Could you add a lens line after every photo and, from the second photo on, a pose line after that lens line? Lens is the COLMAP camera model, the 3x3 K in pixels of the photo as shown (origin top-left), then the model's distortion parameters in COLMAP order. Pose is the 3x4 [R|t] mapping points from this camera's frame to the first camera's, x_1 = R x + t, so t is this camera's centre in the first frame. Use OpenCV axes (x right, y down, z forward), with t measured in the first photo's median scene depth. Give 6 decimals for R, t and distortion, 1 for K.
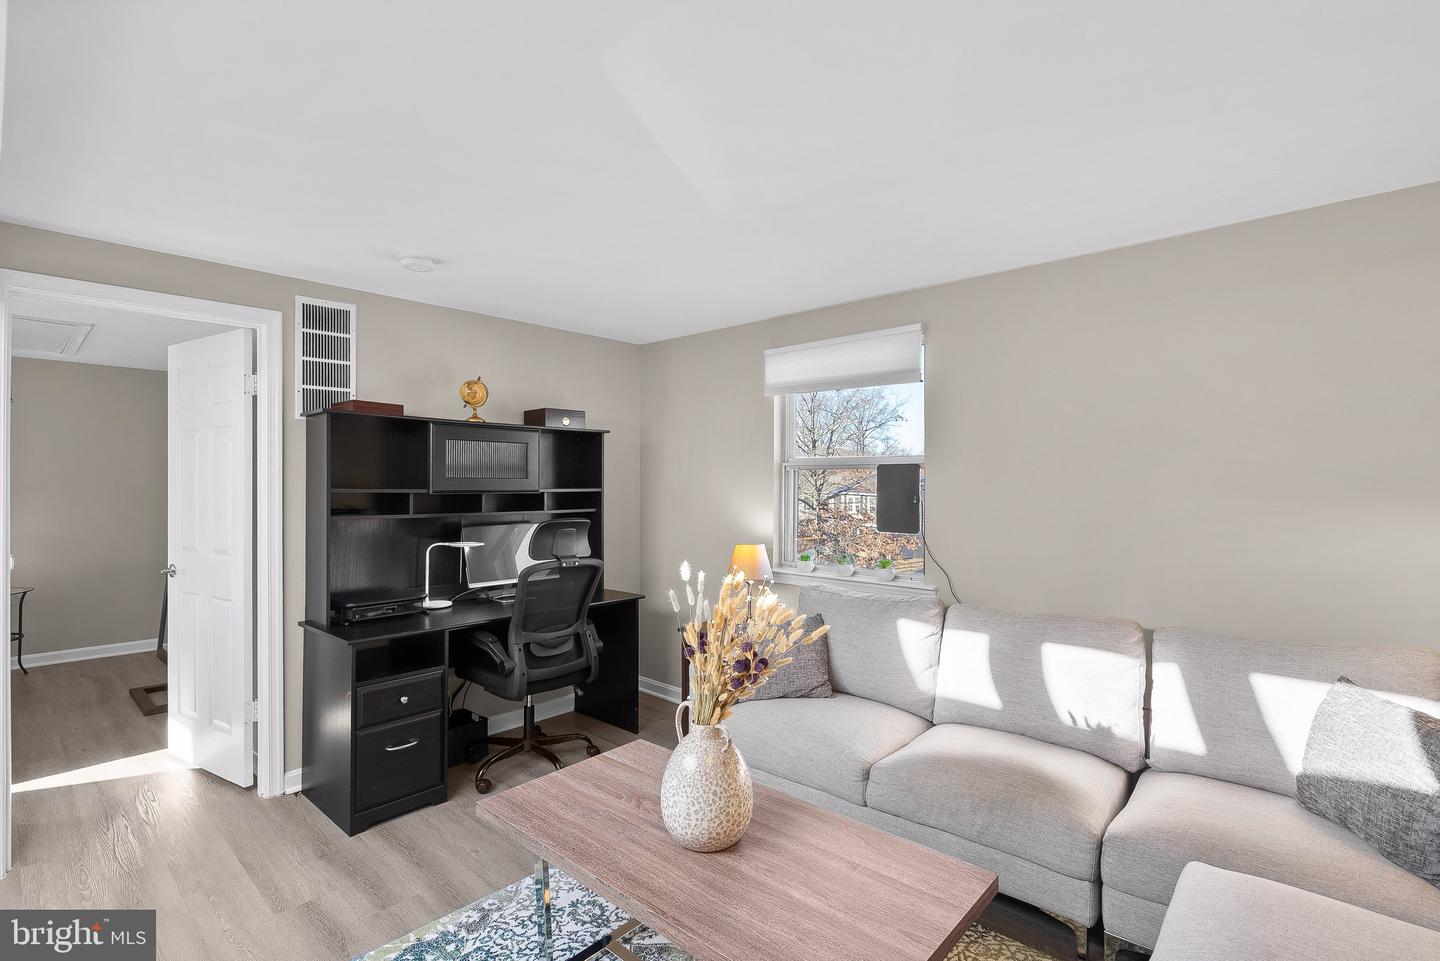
lens RADIAL K [[670.2, 0, 720.0], [0, 670.2, 480.5], [0, 0, 1]] dist [-0.000356, 0.000971]
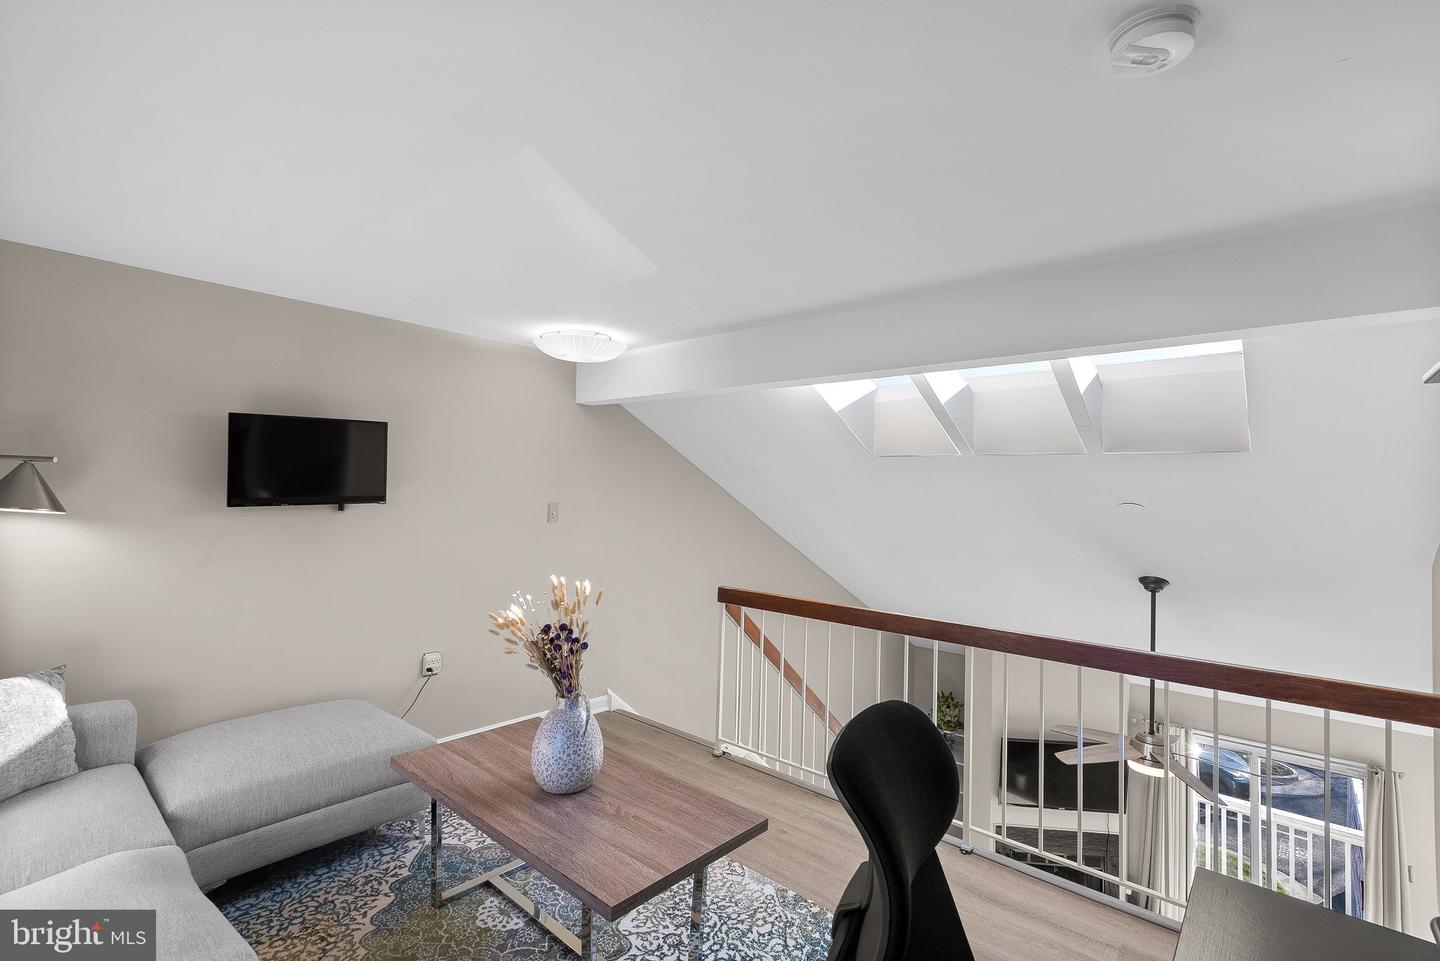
lens RADIAL K [[670.2, 0, 720.0], [0, 670.2, 480.5], [0, 0, 1]] dist [-0.000356, 0.000971]
pose [[-0.999570, -0.026184, -0.013203, -0.200379], [-0.025891, 0.999425, -0.021901, -0.030213], [0.013769, -0.021550, -0.999673, 1.630116]]
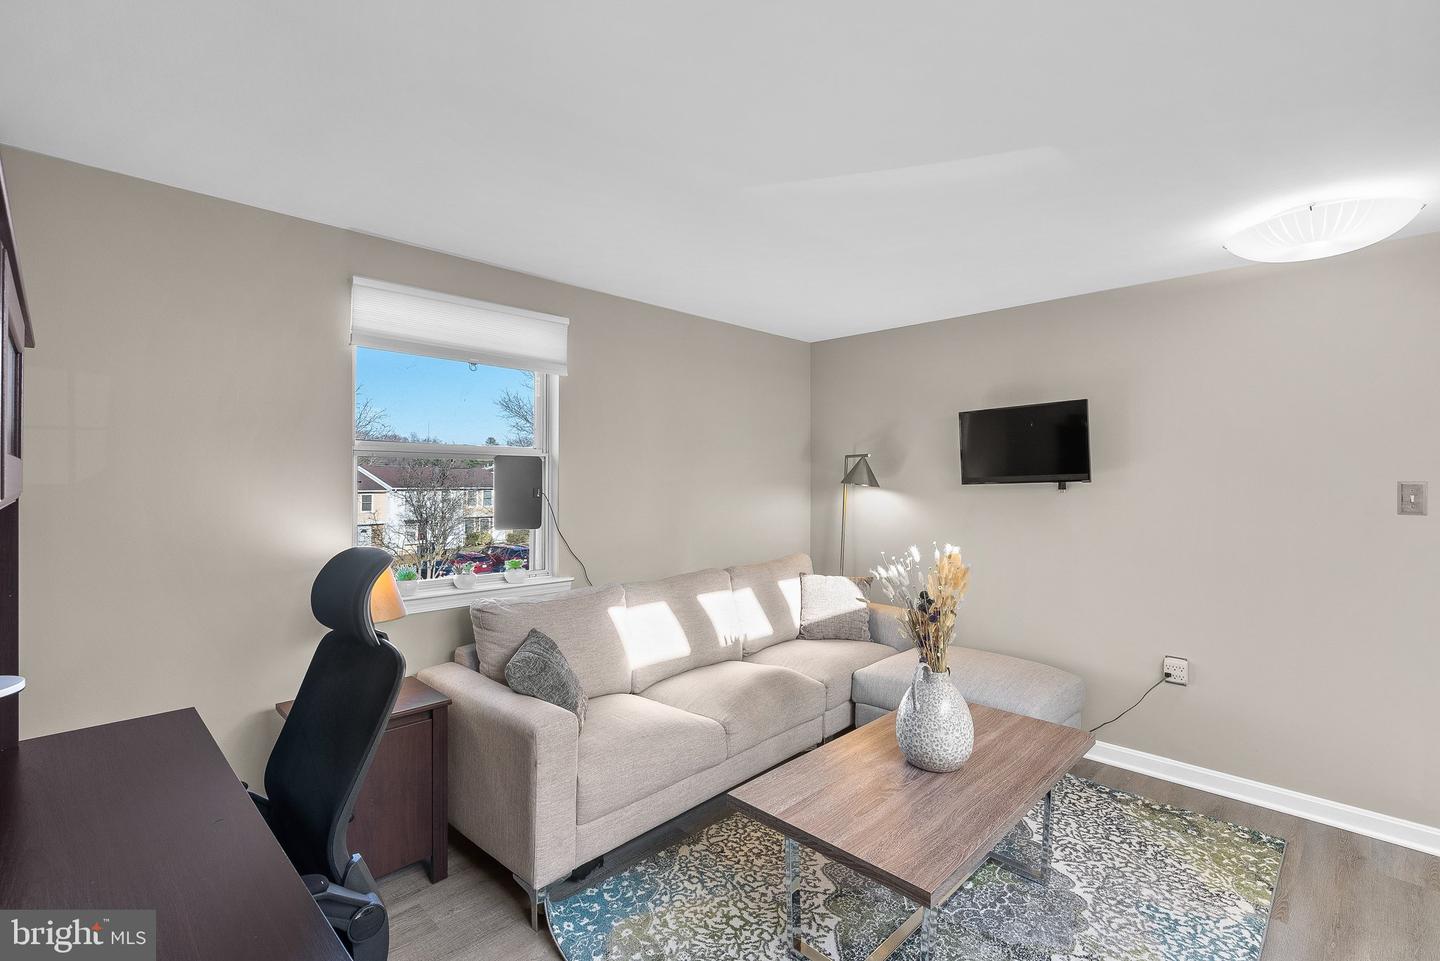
lens RADIAL K [[655.1, 0, 712.8], [0, 655.1, 480.5], [0, 0, 1]] dist [-0.000941, 0.000647]
pose [[0.052390, -0.002980, 0.998622, -0.878162], [-0.010770, 0.999936, 0.003549, 0.004493], [-0.998569, -0.010941, 0.052354, 0.946730]]
